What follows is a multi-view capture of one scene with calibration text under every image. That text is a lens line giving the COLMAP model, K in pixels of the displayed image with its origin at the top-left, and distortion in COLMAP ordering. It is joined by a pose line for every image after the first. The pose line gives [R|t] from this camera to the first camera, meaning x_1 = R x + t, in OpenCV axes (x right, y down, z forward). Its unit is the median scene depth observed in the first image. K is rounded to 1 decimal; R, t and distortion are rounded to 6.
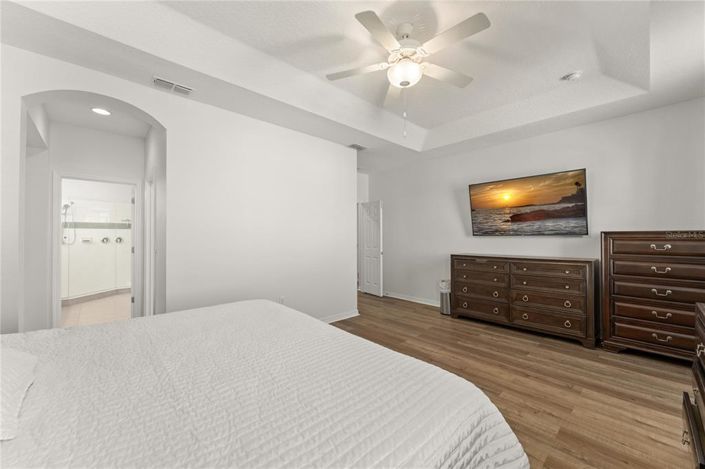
lens RADIAL K [[280.8, 0, 352.5], [0, 280.8, 234.5], [0, 0, 1]] dist [-0.002120, -0.000340]
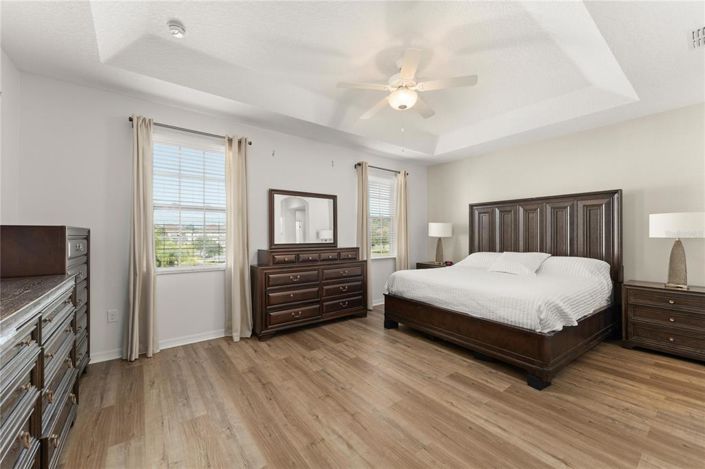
lens RADIAL K [[280.8, 0, 352.5], [0, 280.8, 234.5], [0, 0, 1]] dist [-0.002120, -0.000340]
pose [[-0.995112, 0.002872, 0.098708, 0.260213], [0.001761, 0.999934, -0.011347, 0.022186], [-0.098734, -0.011118, -0.995052, 2.030985]]
